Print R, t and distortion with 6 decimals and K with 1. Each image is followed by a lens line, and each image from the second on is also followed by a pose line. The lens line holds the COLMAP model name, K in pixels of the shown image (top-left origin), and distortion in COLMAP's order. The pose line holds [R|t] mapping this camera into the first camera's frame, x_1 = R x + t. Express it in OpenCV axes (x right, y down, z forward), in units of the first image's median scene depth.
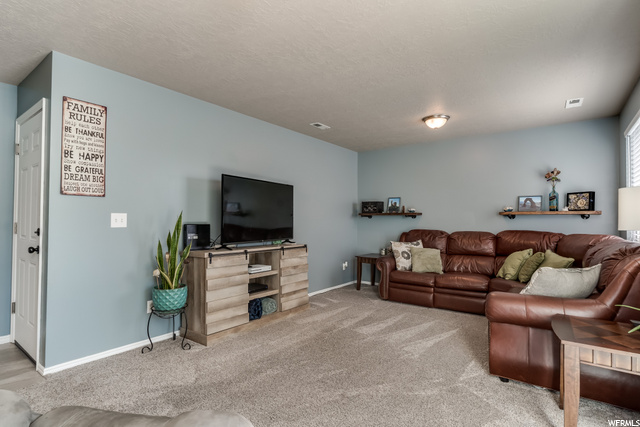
lens RADIAL K [[326.2, 0, 318.1], [0, 326.2, 214.9], [0, 0, 1]] dist [-0.001281, 0.000869]
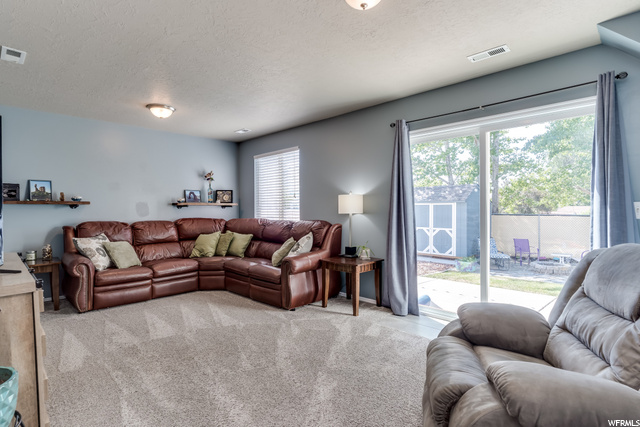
lens RADIAL K [[326.2, 0, 318.1], [0, 326.2, 214.9], [0, 0, 1]] dist [-0.001281, 0.000869]
pose [[0.136636, -0.023210, 0.990349, -0.552754], [-0.012024, 0.999613, 0.025086, -0.000723], [-0.990548, -0.015336, 0.136304, 0.375646]]
